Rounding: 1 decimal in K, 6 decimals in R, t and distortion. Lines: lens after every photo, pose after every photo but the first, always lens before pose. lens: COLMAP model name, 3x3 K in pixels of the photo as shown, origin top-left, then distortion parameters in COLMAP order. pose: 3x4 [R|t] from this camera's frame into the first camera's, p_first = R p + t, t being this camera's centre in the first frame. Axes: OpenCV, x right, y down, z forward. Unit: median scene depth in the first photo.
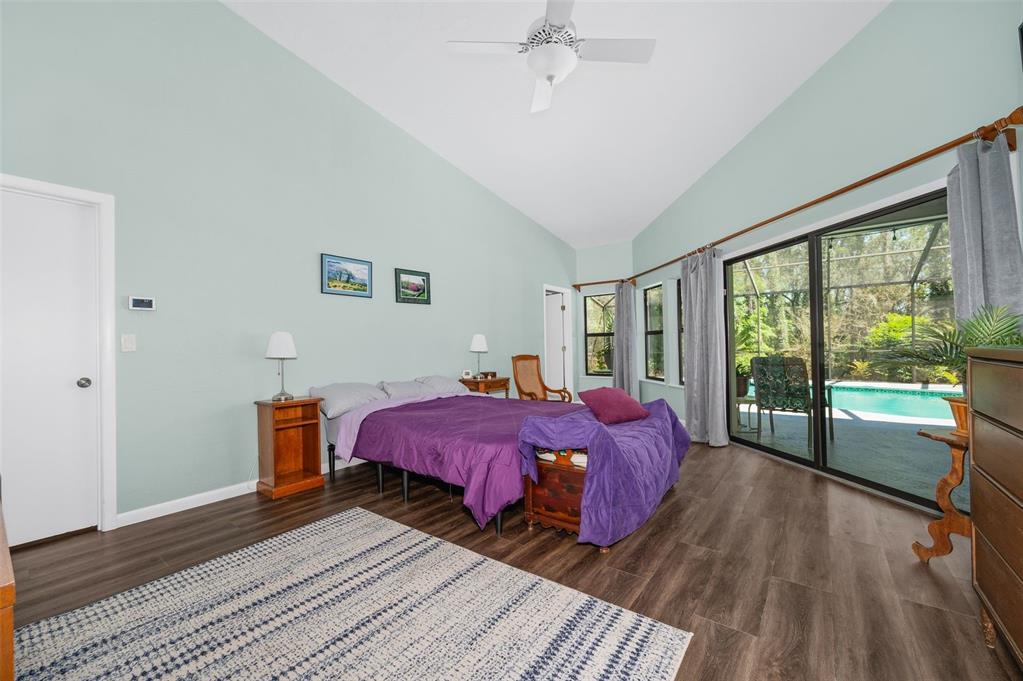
lens RADIAL K [[413.0, 0, 516.0], [0, 413.0, 341.8], [0, 0, 1]] dist [-0.000914, -0.000034]
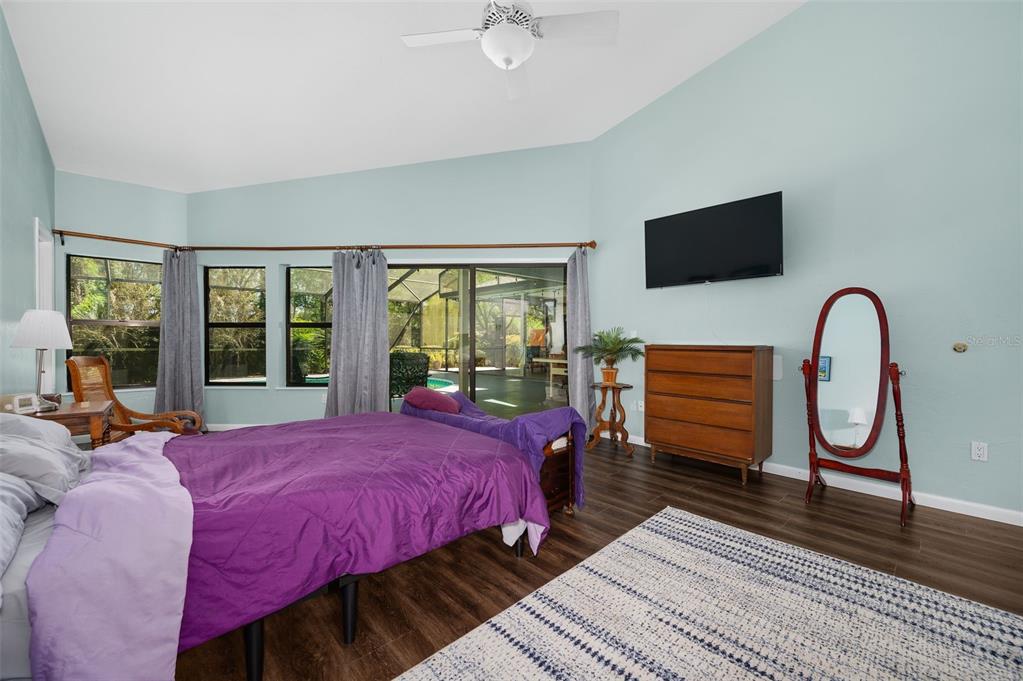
lens RADIAL K [[413.0, 0, 517.3], [0, 413.0, 338.4], [0, 0, 1]] dist [-0.000914, -0.000034]
pose [[0.153569, 0.018092, 0.987972, -1.103682], [-0.012277, 0.999790, -0.016400, 0.027869], [-0.988062, -0.009611, 0.153759, 1.073501]]
